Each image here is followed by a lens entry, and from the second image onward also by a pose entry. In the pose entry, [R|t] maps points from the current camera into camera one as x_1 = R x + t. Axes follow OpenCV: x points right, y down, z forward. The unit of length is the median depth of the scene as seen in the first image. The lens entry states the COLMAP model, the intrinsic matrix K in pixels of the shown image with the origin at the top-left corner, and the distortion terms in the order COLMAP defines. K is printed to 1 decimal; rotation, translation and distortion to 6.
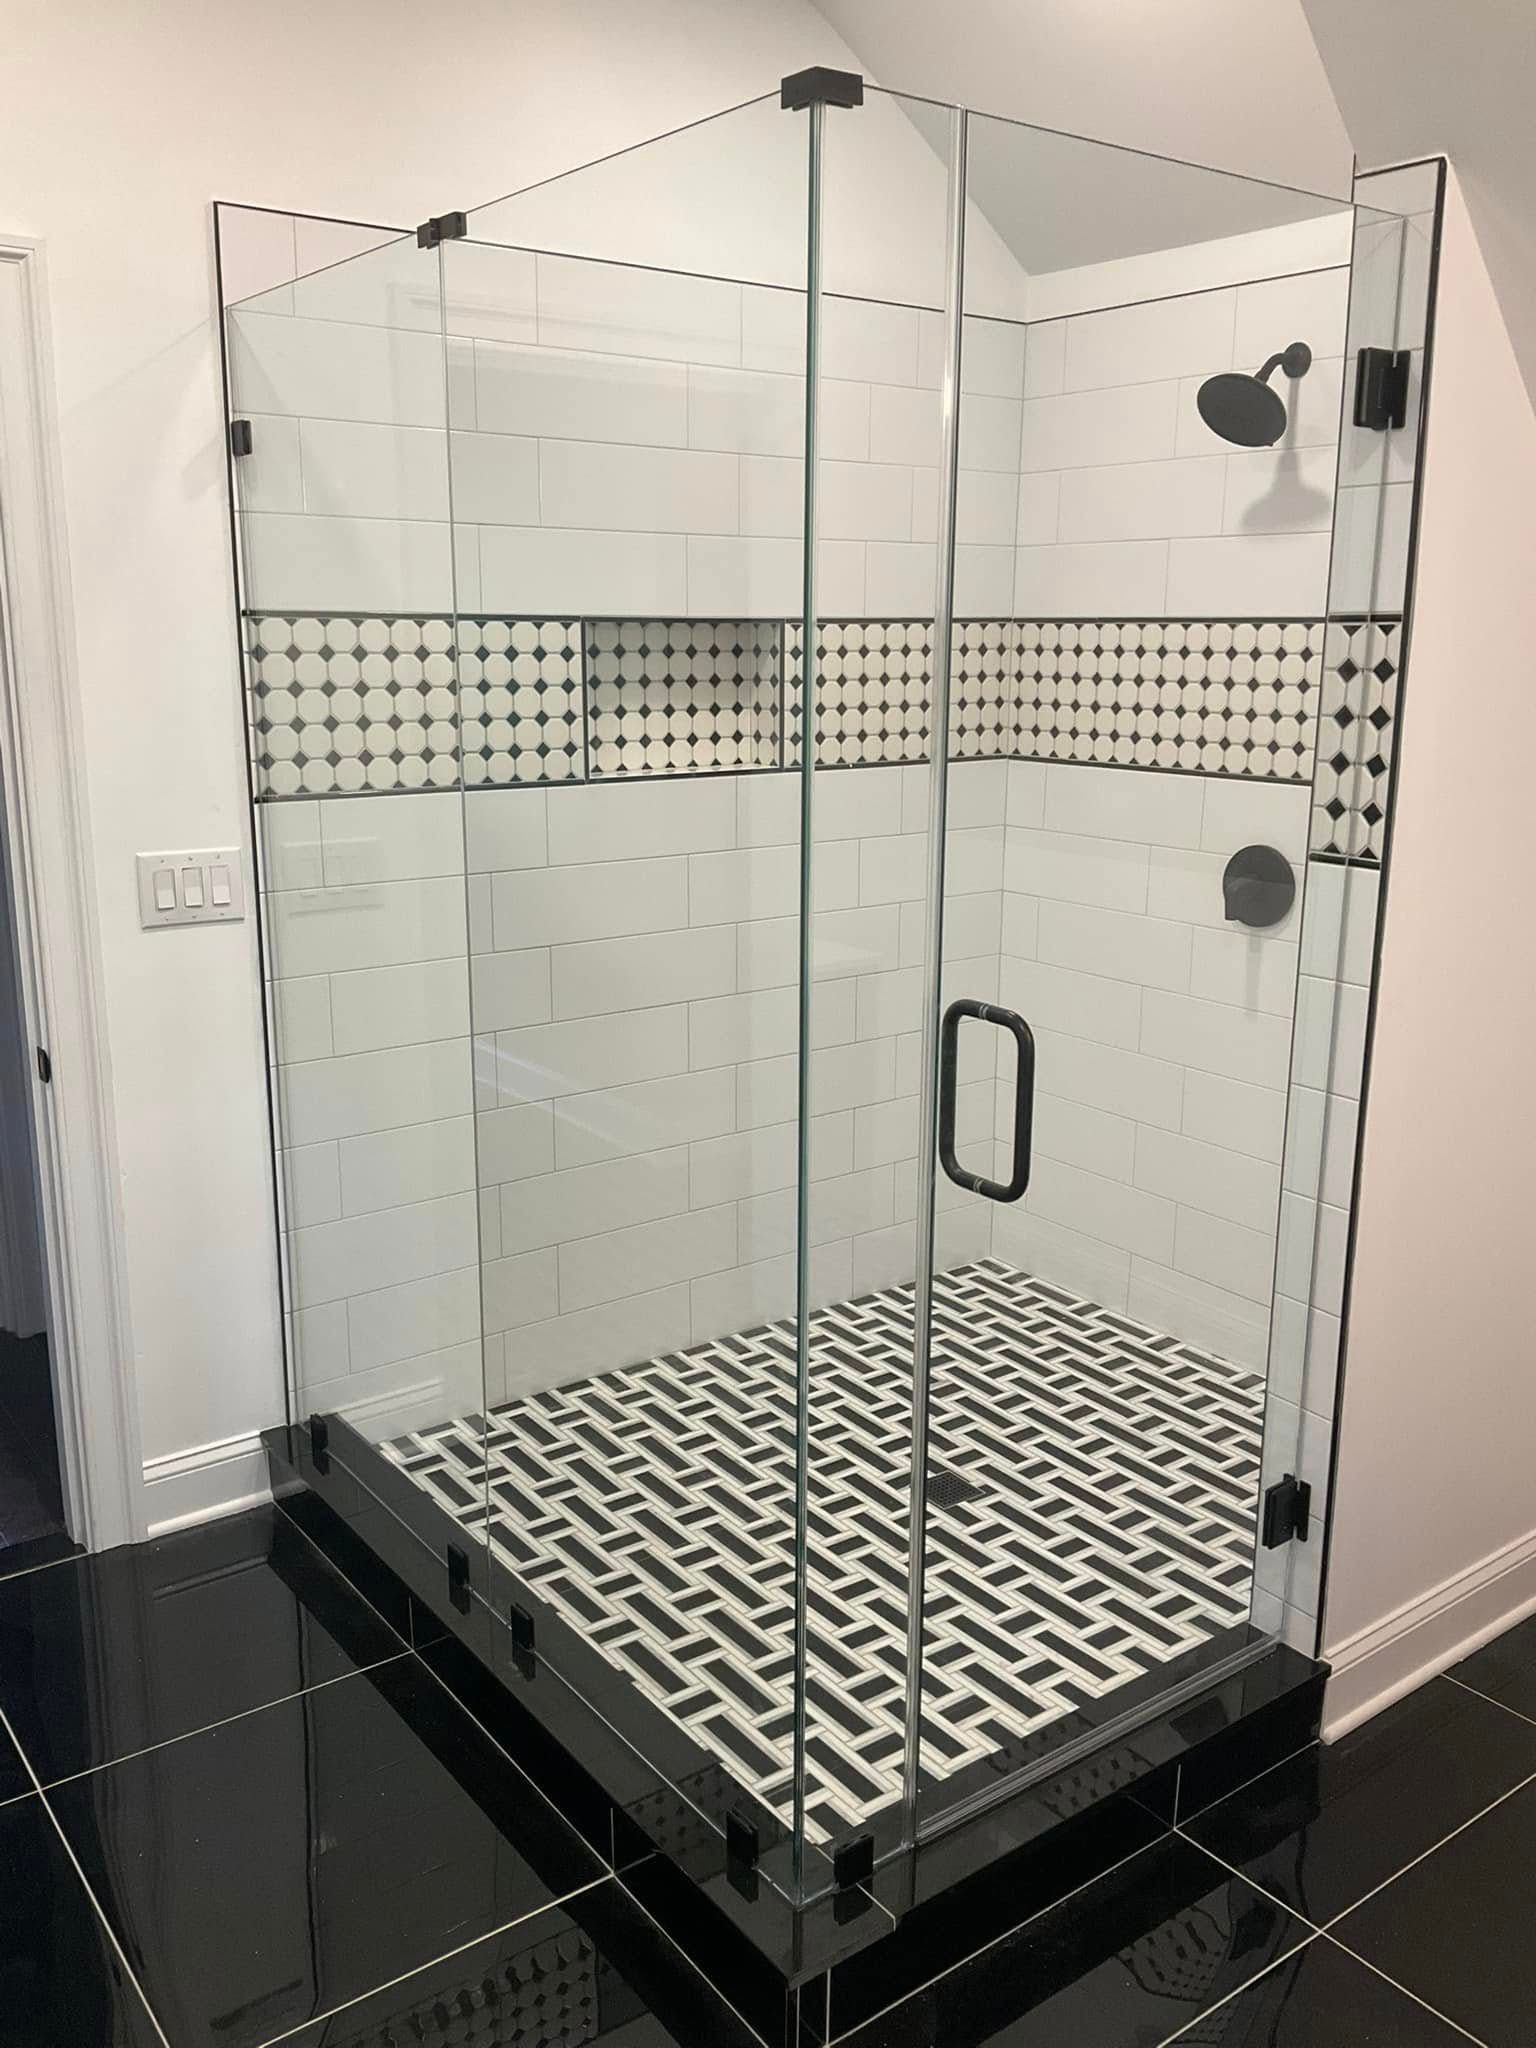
lens RADIAL K [[1726.1, 0, 768.0], [0, 1726.1, 1024.0], [0, 0, 1]] dist [-0.006345, 0.004624]
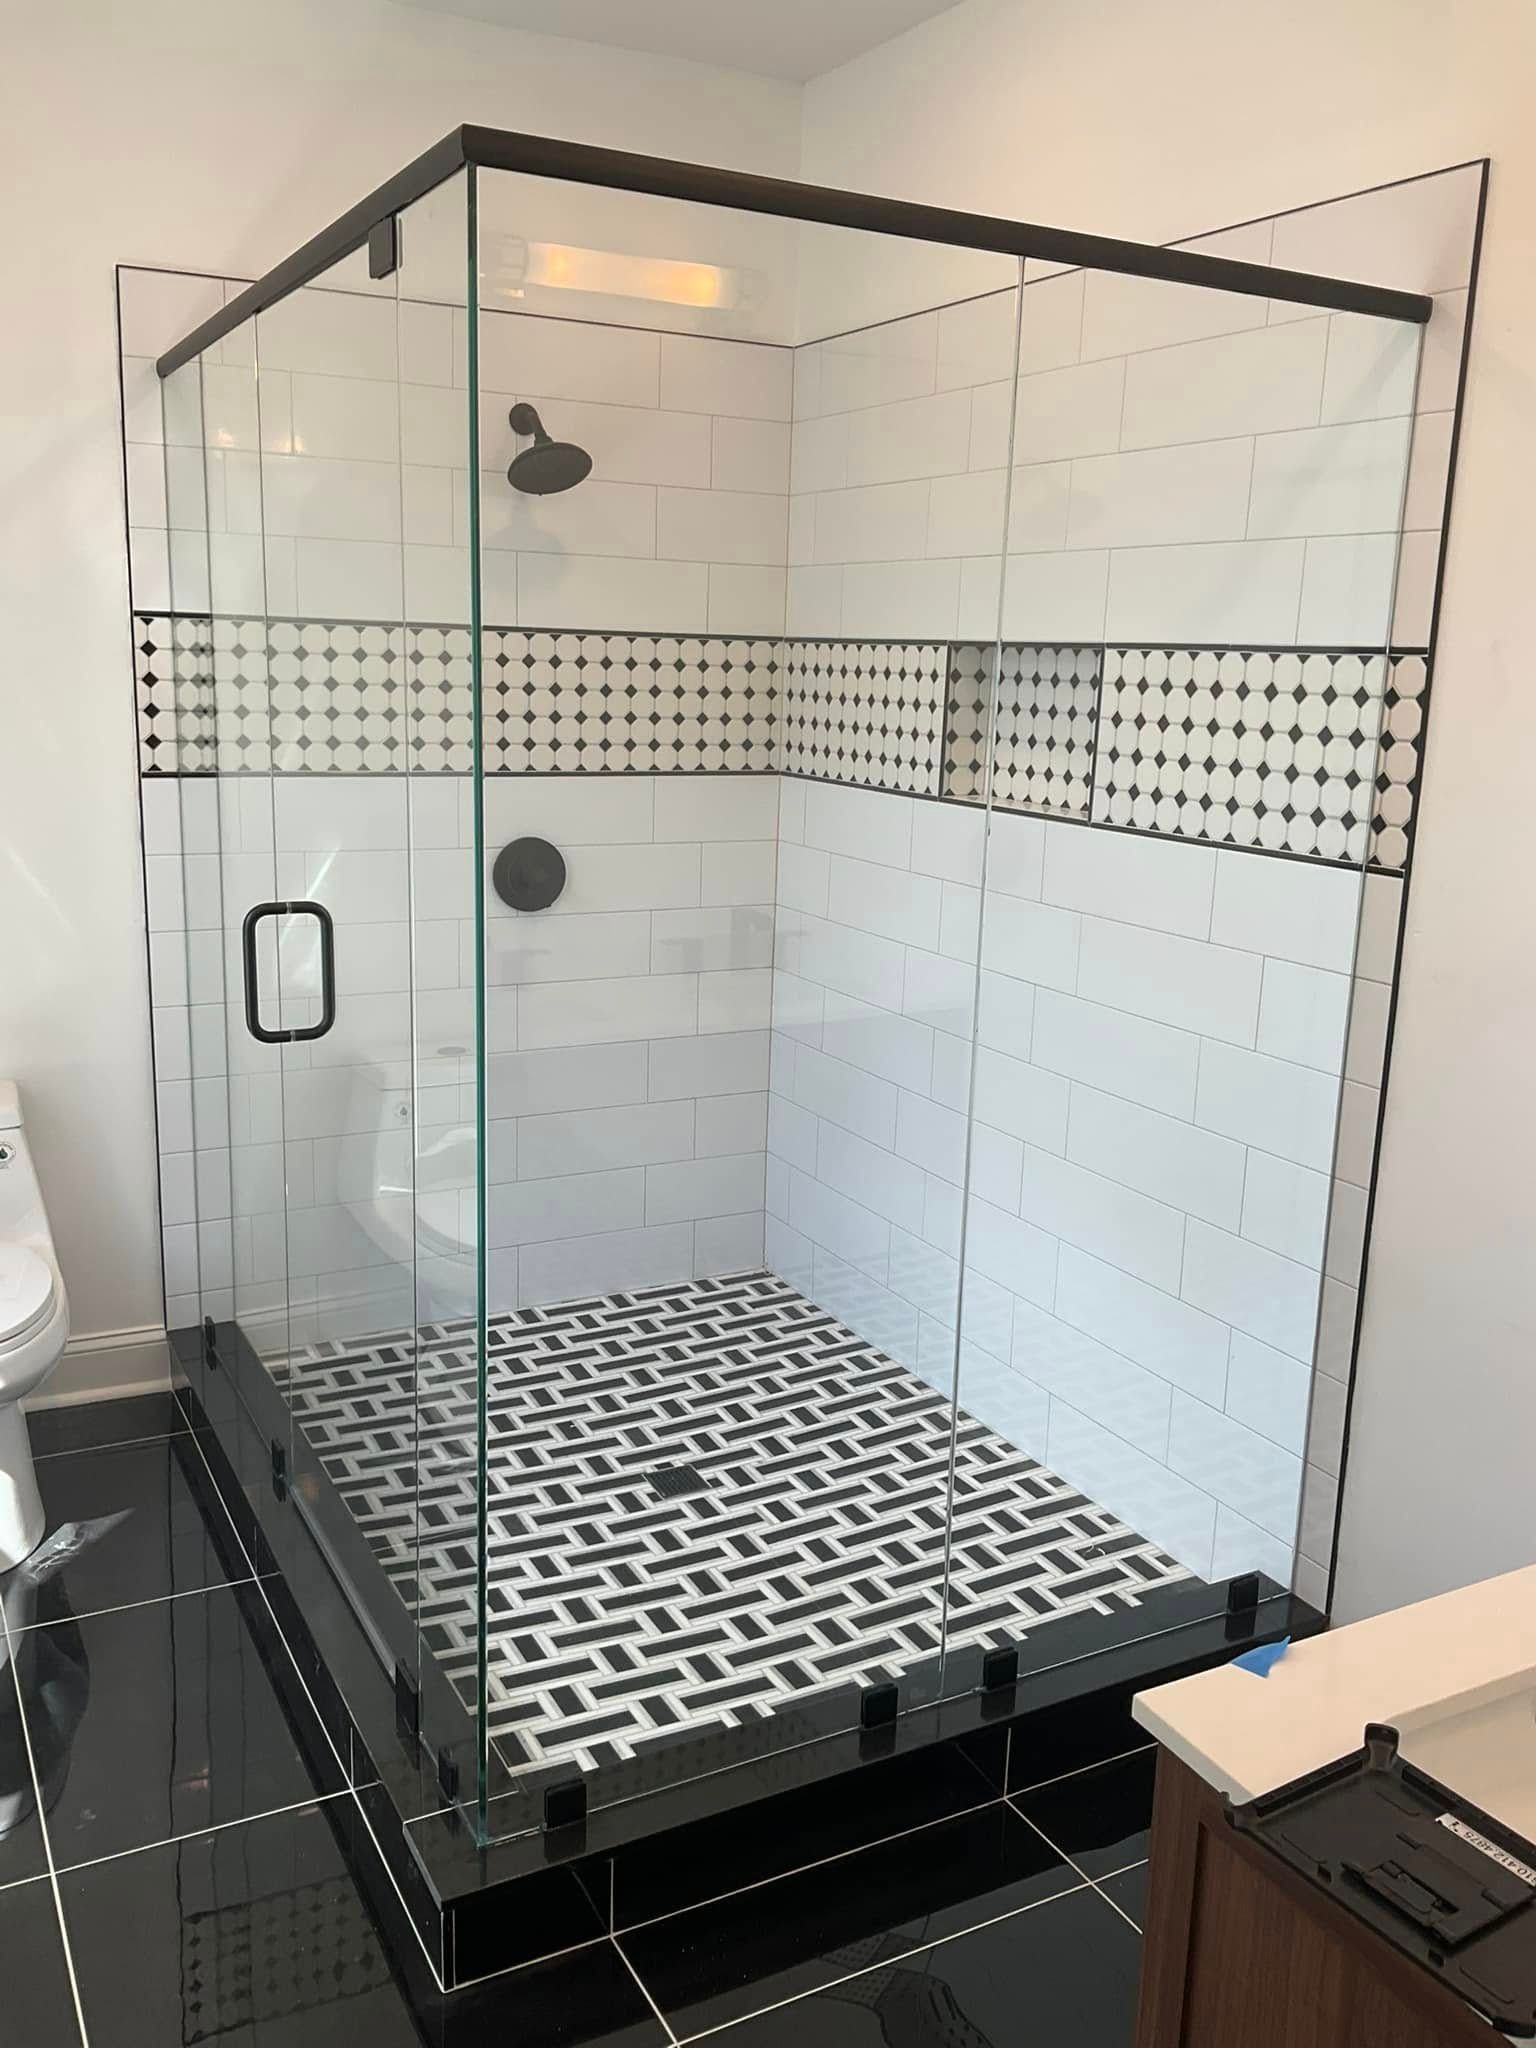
lens RADIAL K [[1726.1, 0, 768.0], [0, 1726.1, 1024.0], [0, 0, 1]] dist [-0.006345, 0.004624]
pose [[0.951772, 0.090411, -0.293184, 0.351487], [-0.094843, 0.995492, -0.000904, -0.001160], [0.291780, 0.028667, 0.956056, 0.013519]]
